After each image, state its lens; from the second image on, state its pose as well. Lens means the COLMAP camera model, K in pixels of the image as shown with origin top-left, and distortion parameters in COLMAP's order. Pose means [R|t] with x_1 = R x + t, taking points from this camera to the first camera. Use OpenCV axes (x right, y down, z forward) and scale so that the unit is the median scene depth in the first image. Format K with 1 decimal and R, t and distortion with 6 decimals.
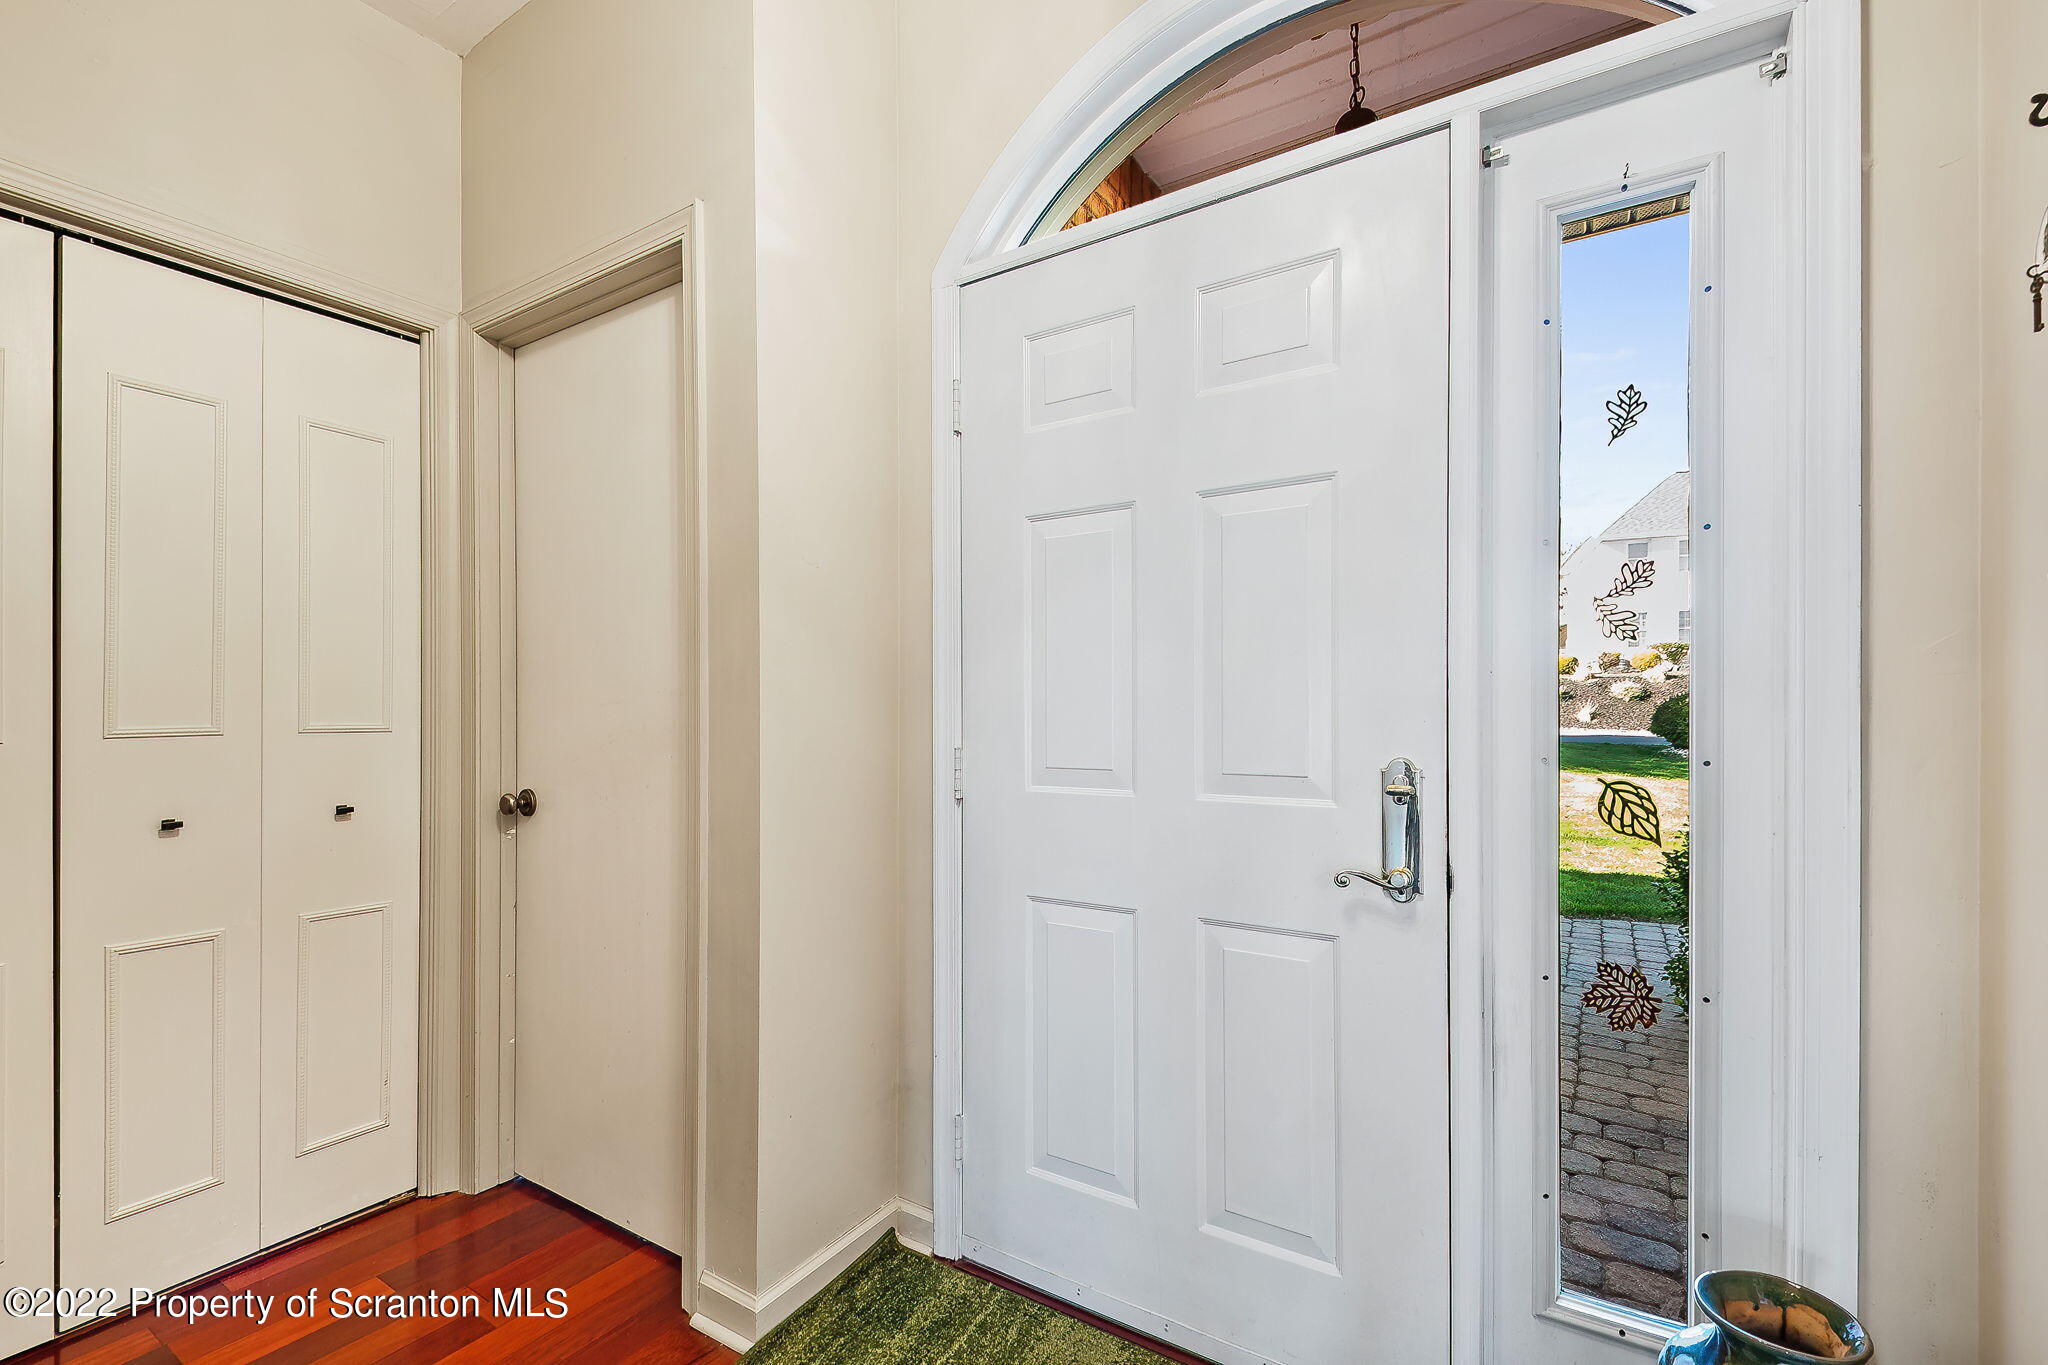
lens RADIAL K [[914.5, 0, 1024.0], [0, 914.5, 682.5], [0, 0, 1]] dist [0.002639, 0.000017]
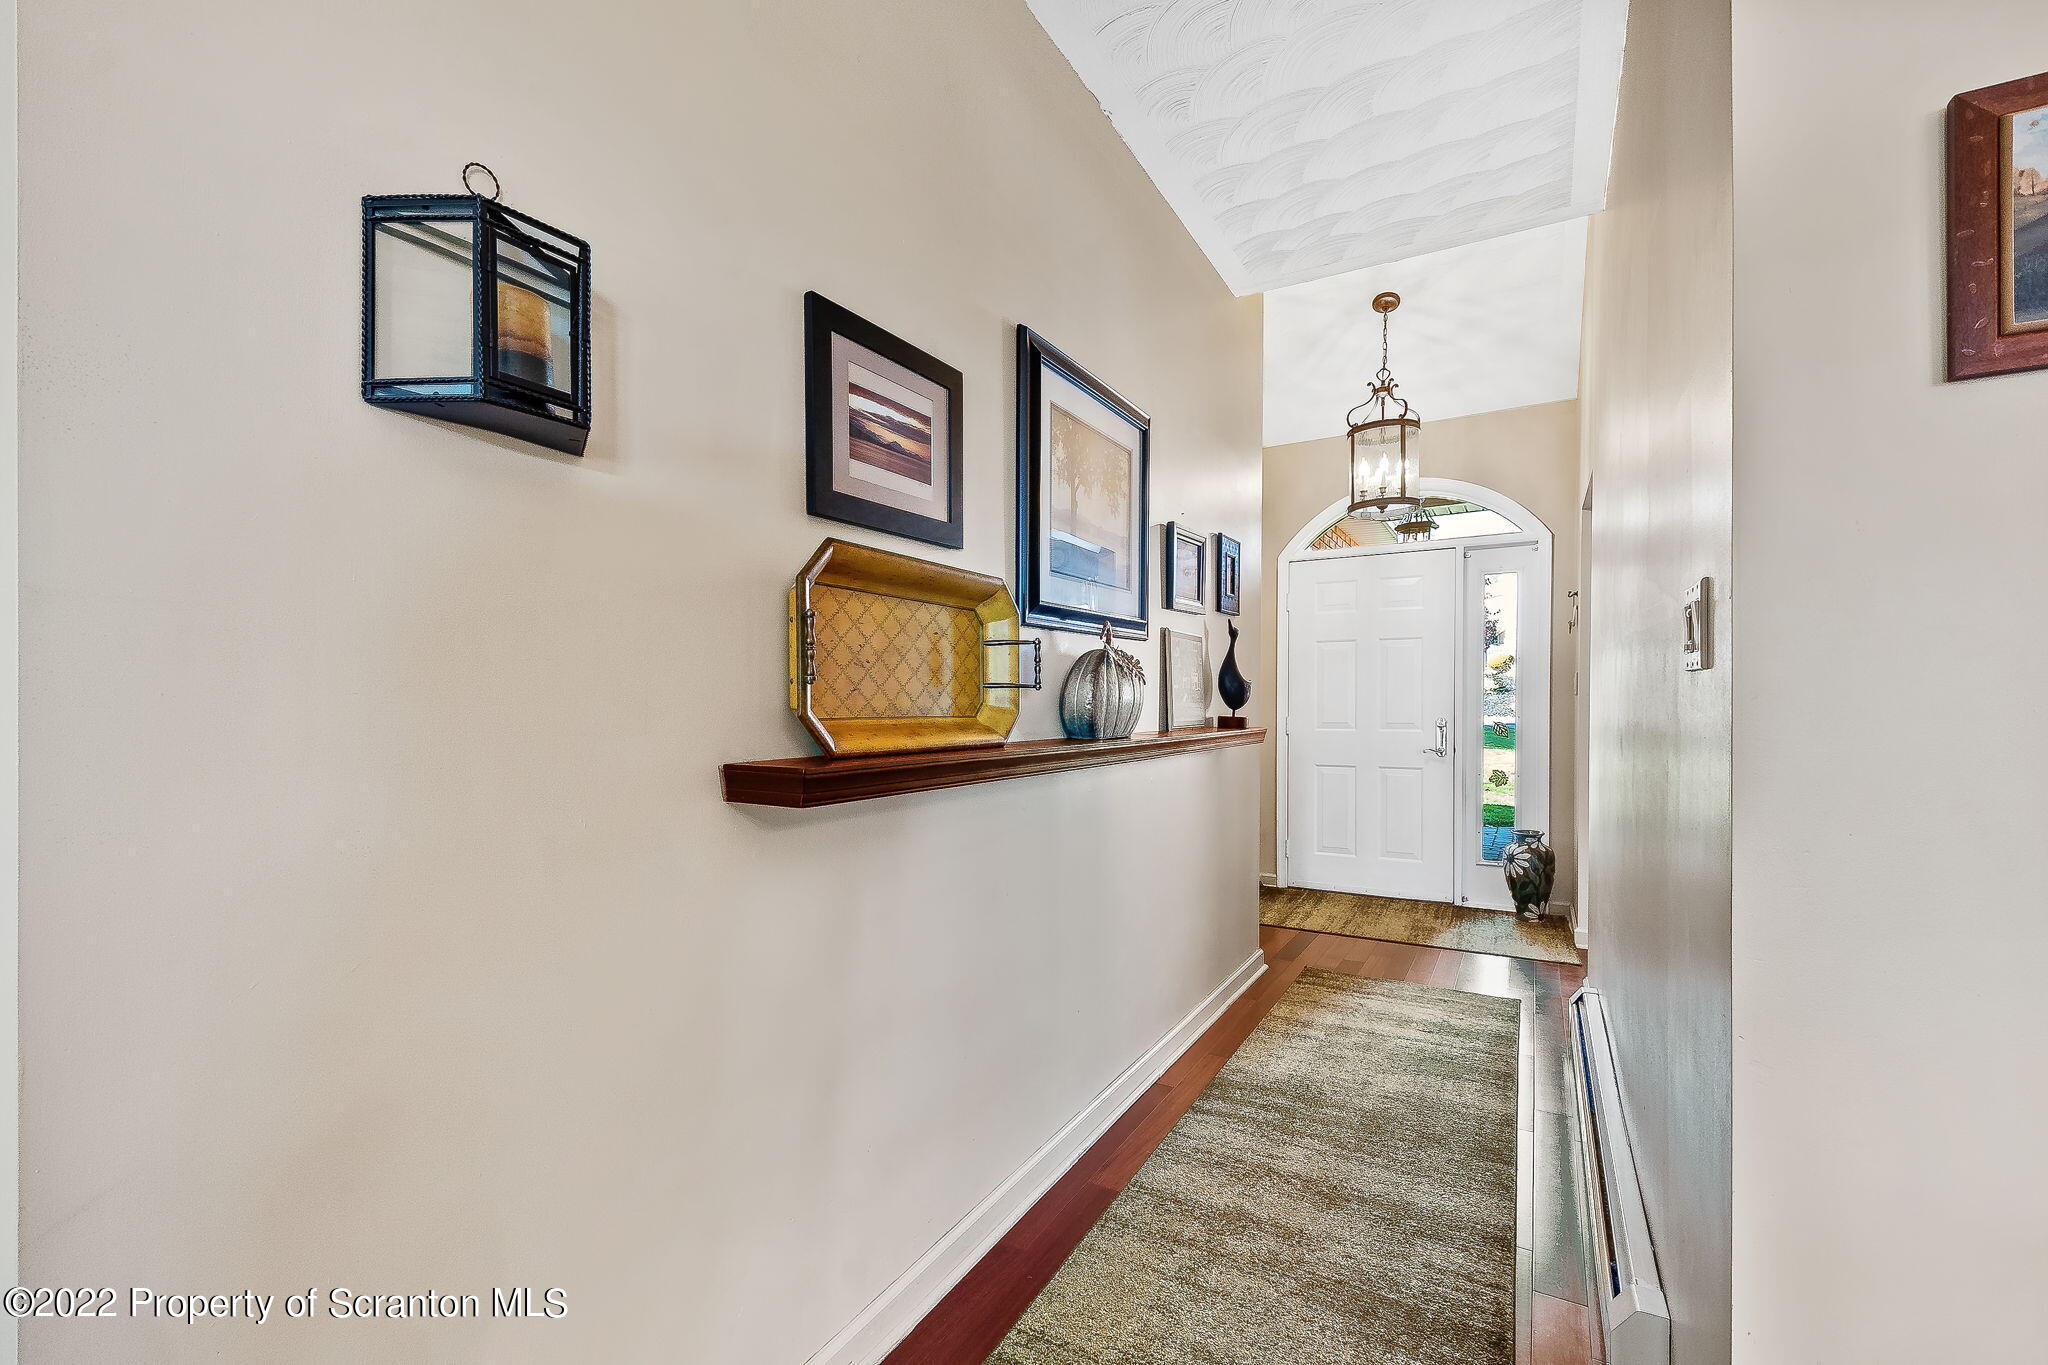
lens RADIAL K [[883.0, 0, 1024.0], [0, 883.0, 682.5], [0, 0, 1]] dist [0.000420, -0.000344]
pose [[0.998593, 0.007667, 0.052480, -1.392407], [-0.007789, 0.999967, 0.002123, -0.051523], [-0.052462, -0.002529, 0.998620, -2.359524]]
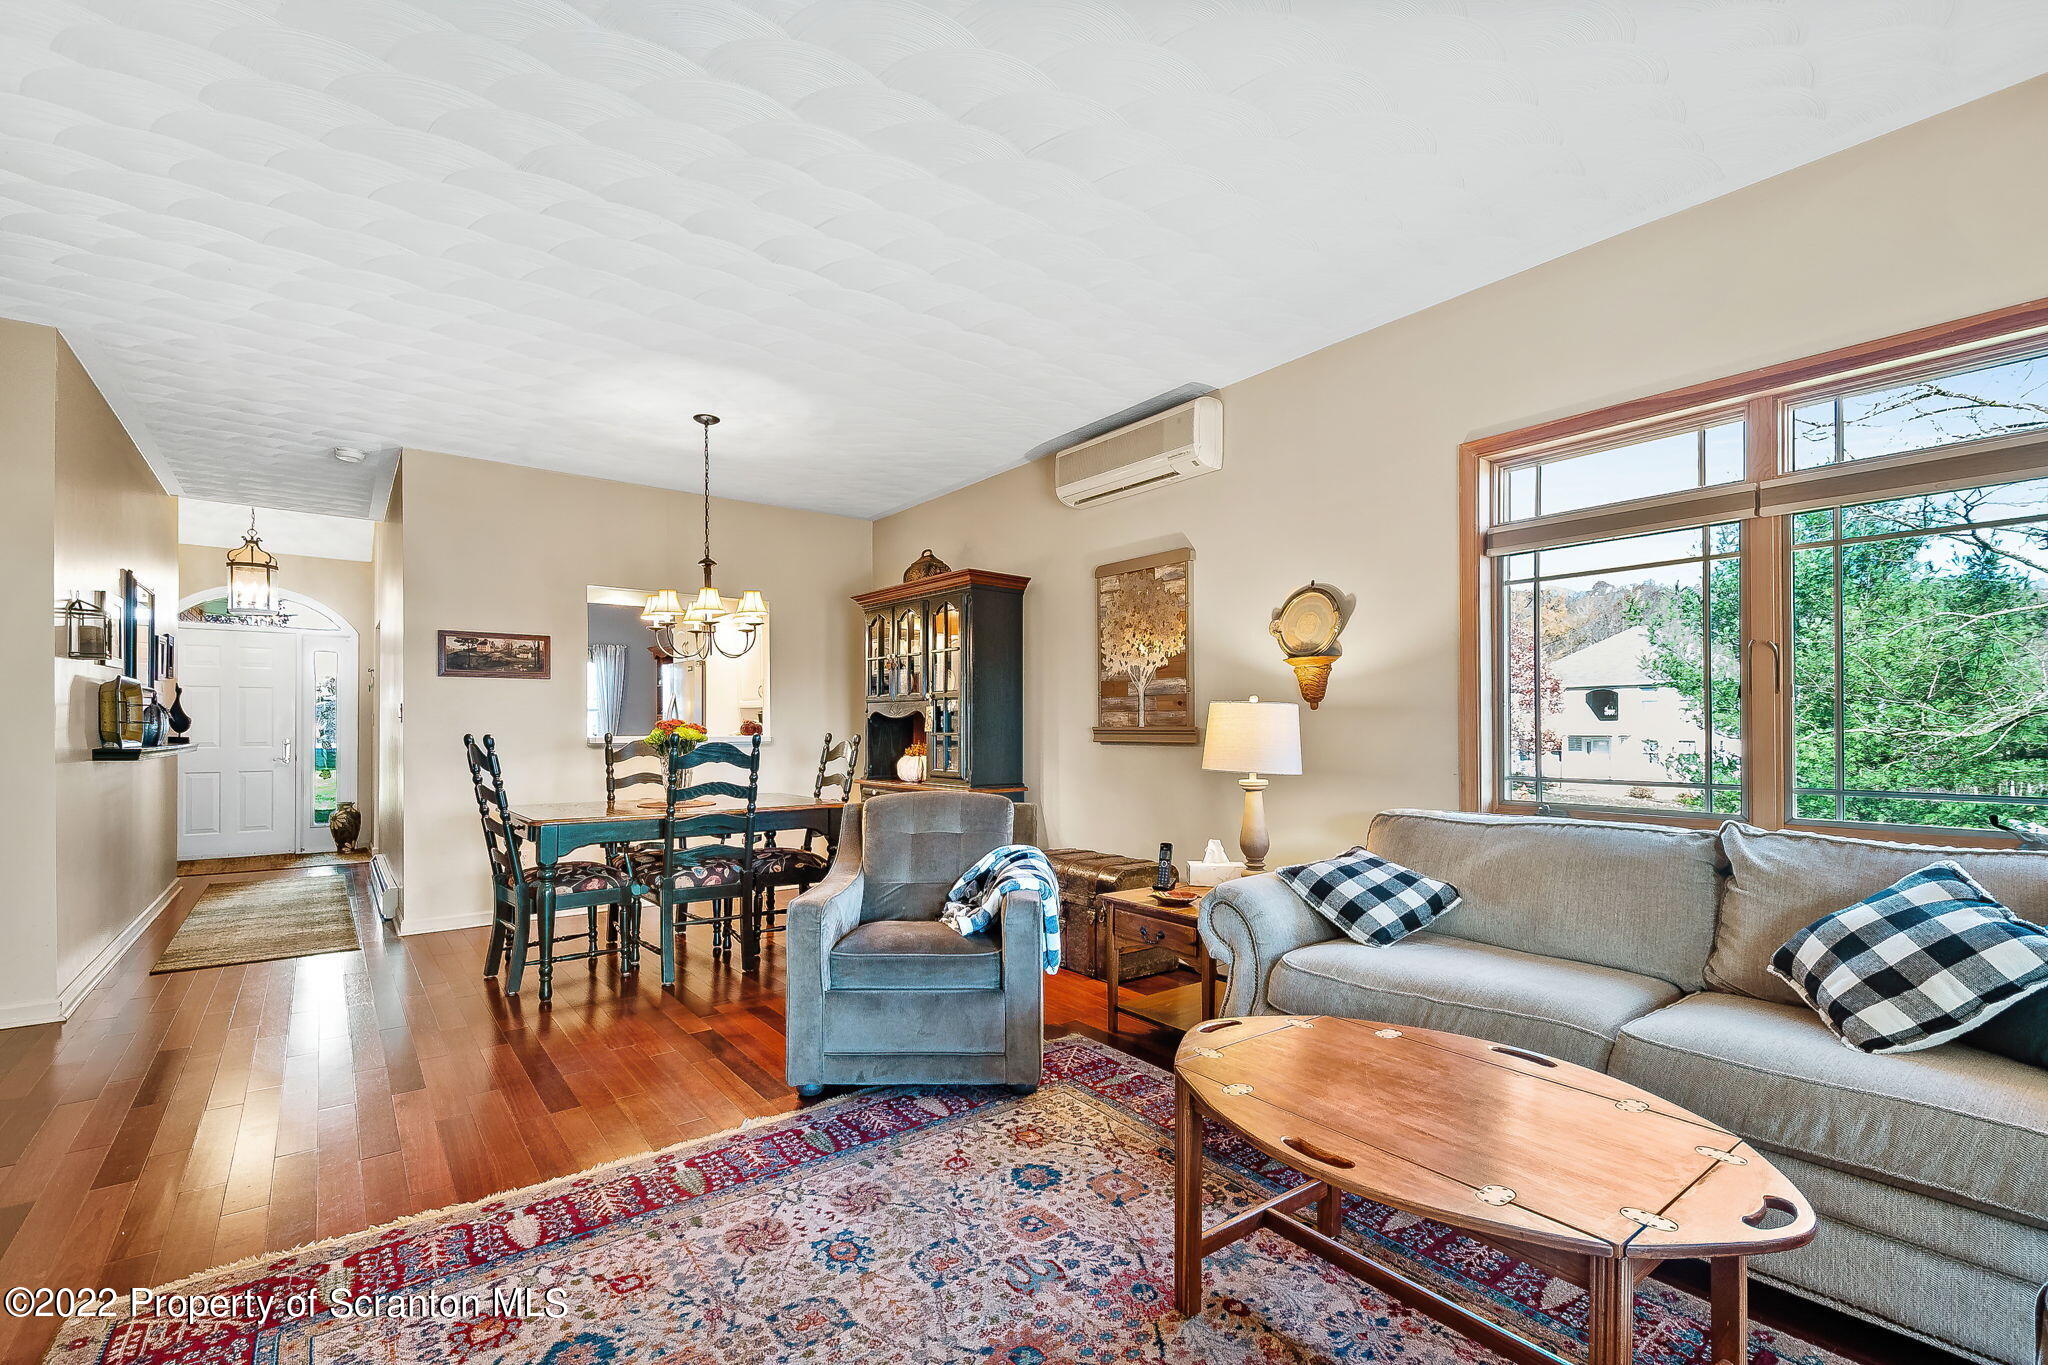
lens RADIAL K [[890.5, 0, 1003.9], [0, 890.5, 722.5], [0, 0, 1]] dist [0.013510, -0.000246]
pose [[0.330065, 0.010086, 0.943904, -3.391775], [-0.006889, 0.999942, -0.008276, -0.022048], [-0.943933, -0.003771, 0.330116, -5.090642]]
